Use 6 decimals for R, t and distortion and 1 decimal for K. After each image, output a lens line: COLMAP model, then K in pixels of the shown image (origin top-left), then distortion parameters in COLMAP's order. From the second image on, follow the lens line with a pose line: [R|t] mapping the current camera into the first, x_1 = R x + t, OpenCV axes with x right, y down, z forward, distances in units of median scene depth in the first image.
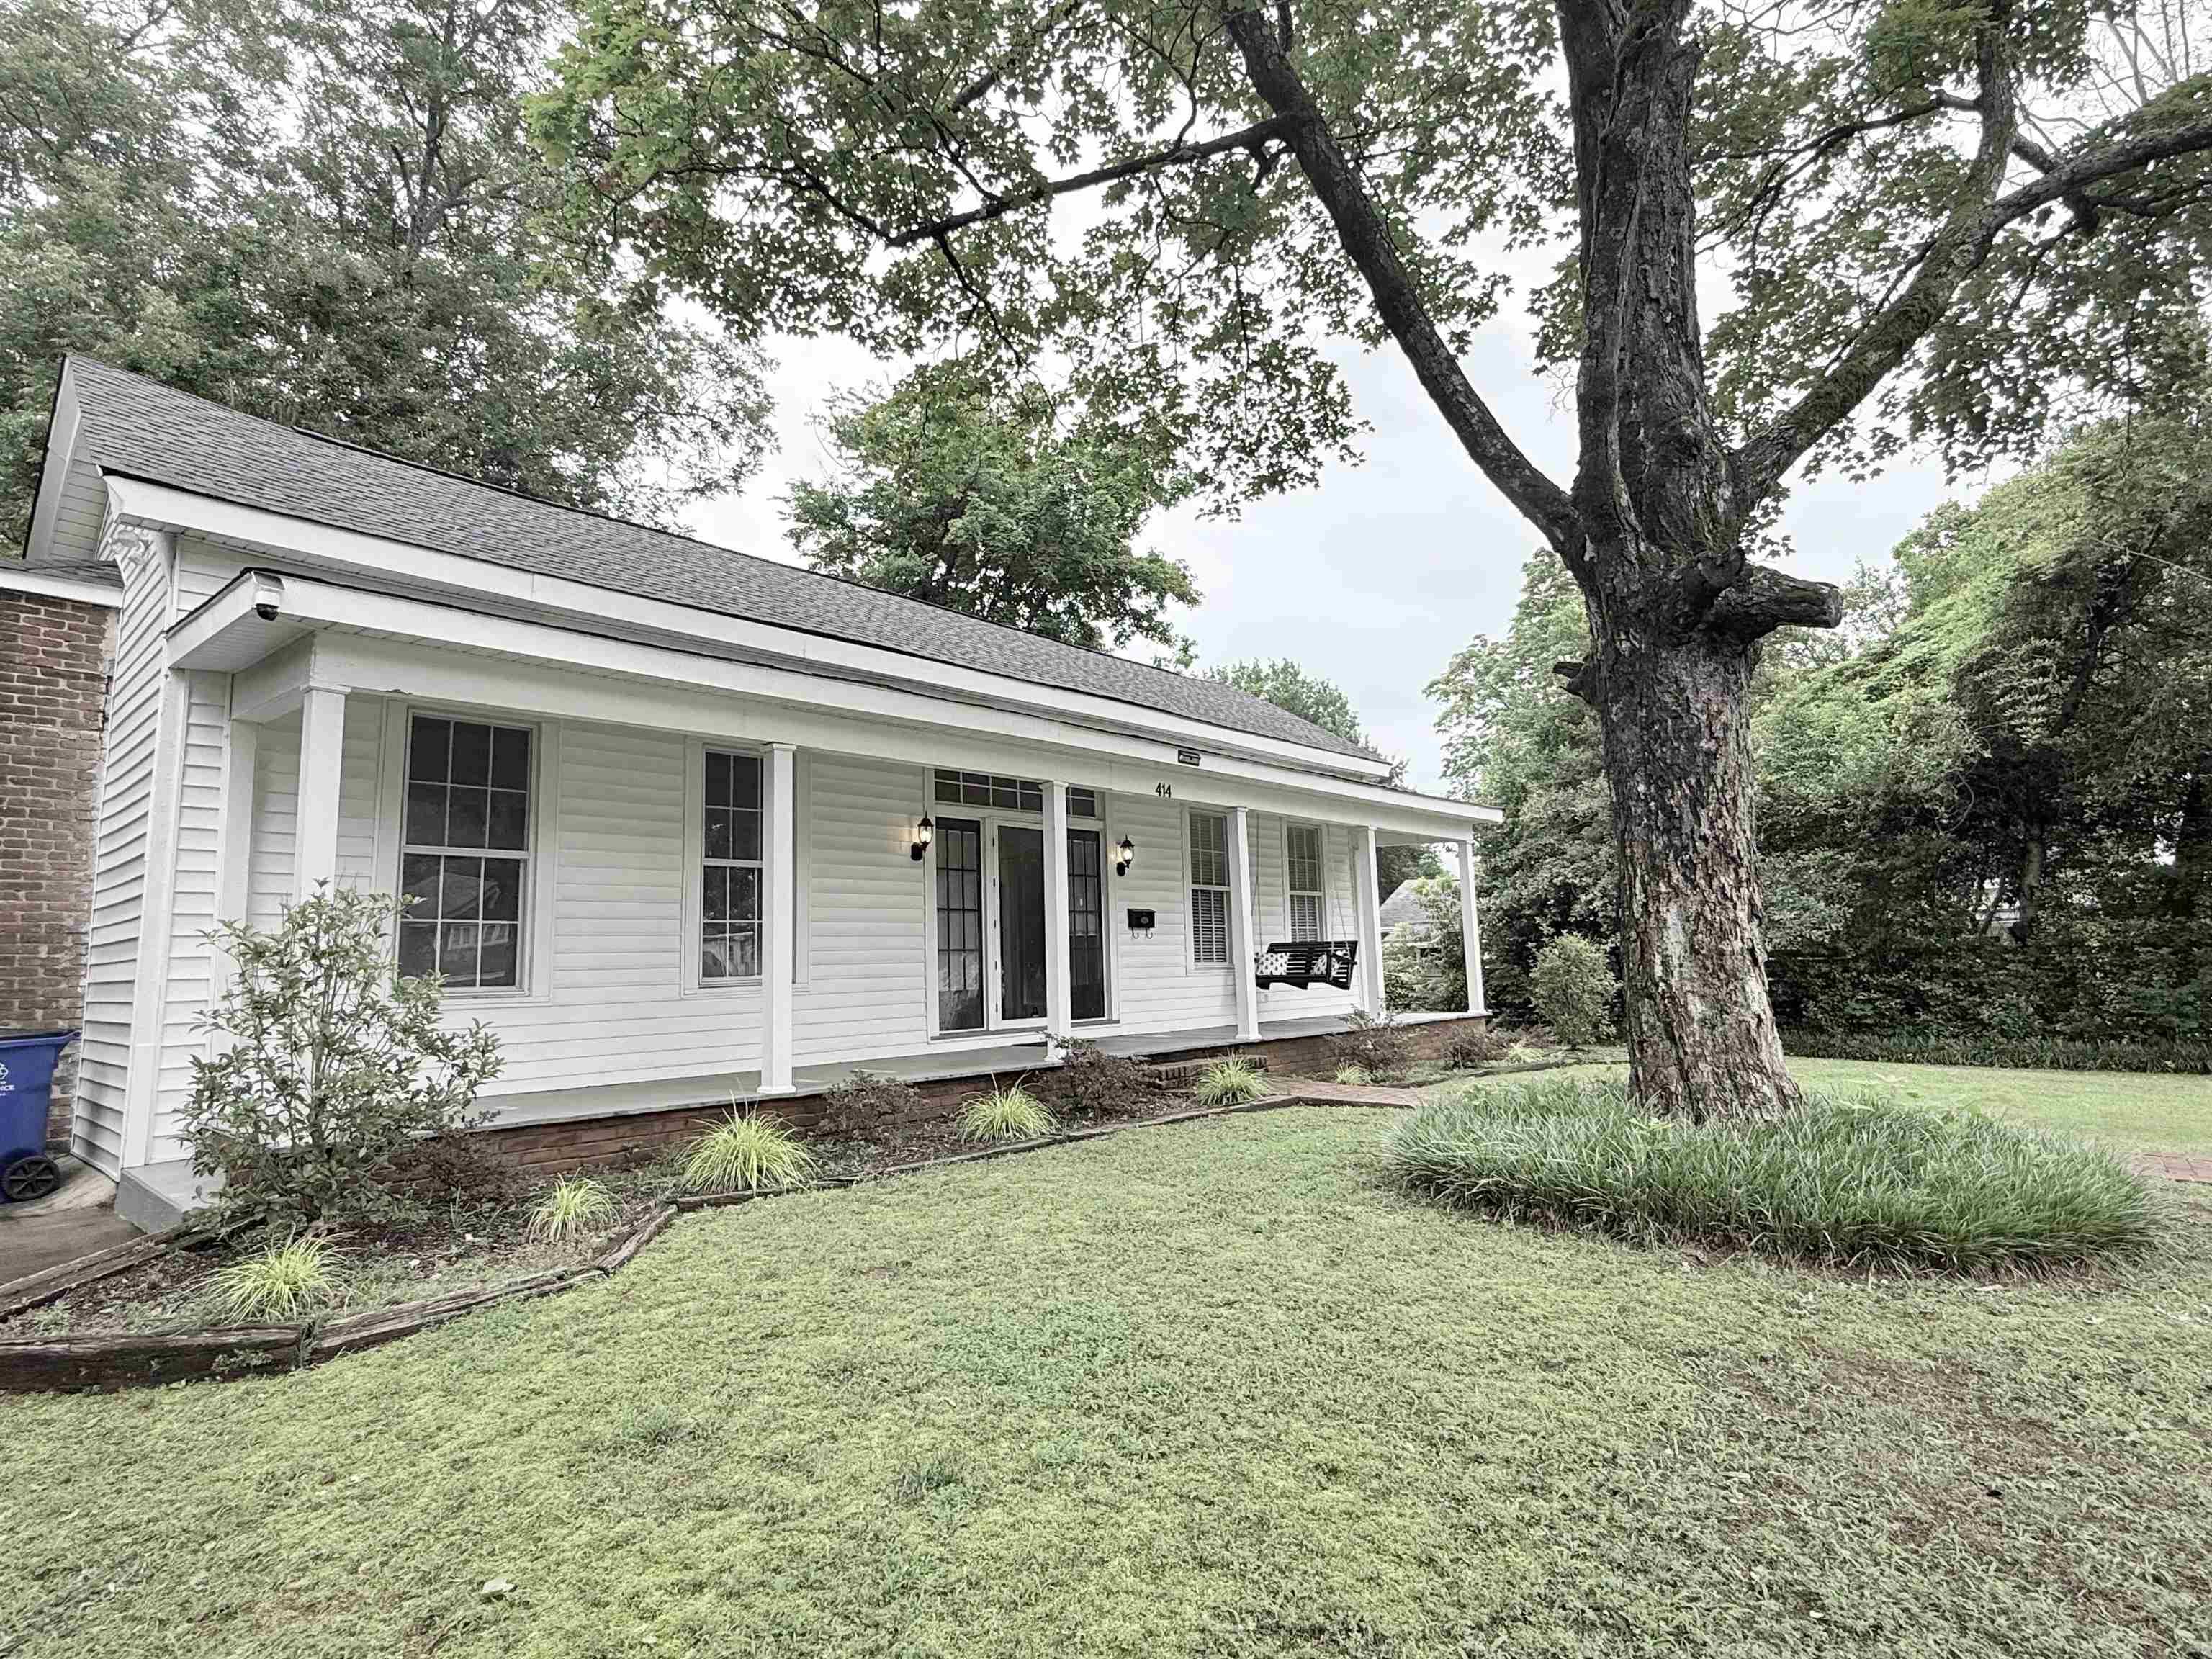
lens RADIAL K [[1135.9, 0, 1106.0], [0, 1135.9, 829.5], [0, 0, 1]] dist [-0.001063, 0.000701]
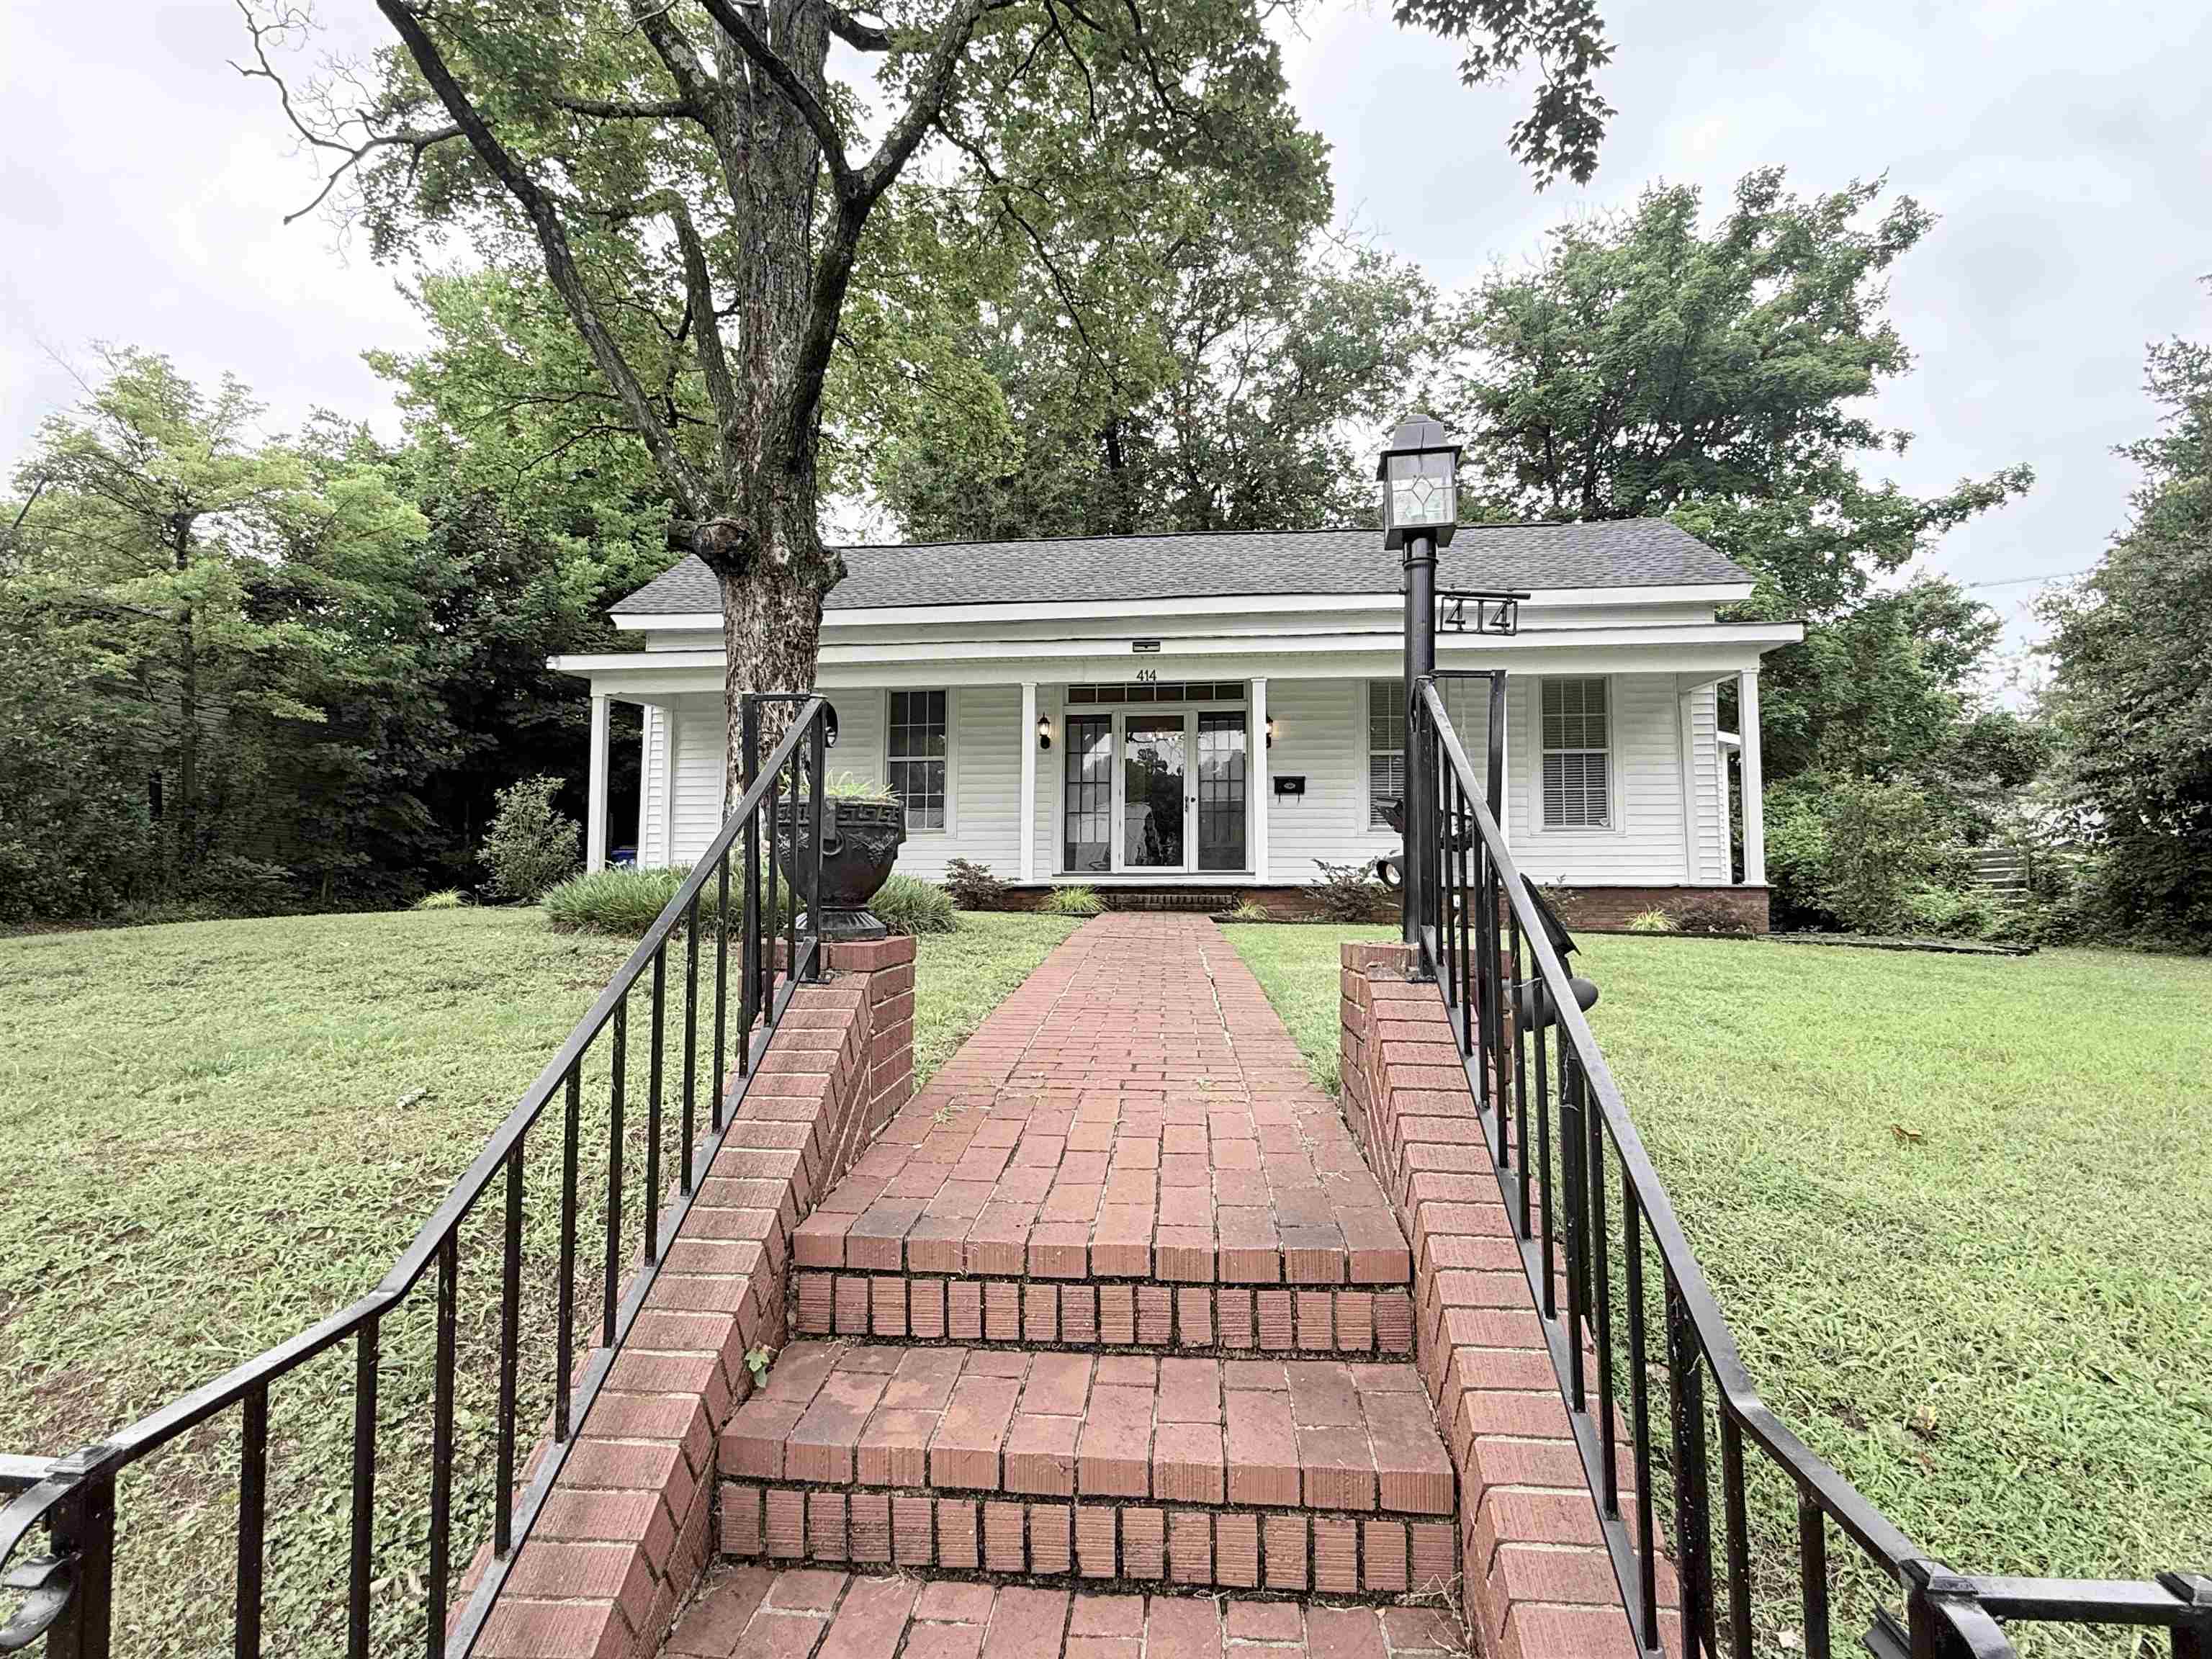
lens RADIAL K [[1143.4, 0, 1106.0], [0, 1143.4, 829.5], [0, 0, 1]] dist [-0.003156, 0.000613]
pose [[0.598693, -0.015684, -0.800825, 0.921949], [0.075449, 0.996467, 0.036889, 0.074978], [0.797417, -0.082507, 0.597762, 0.201106]]
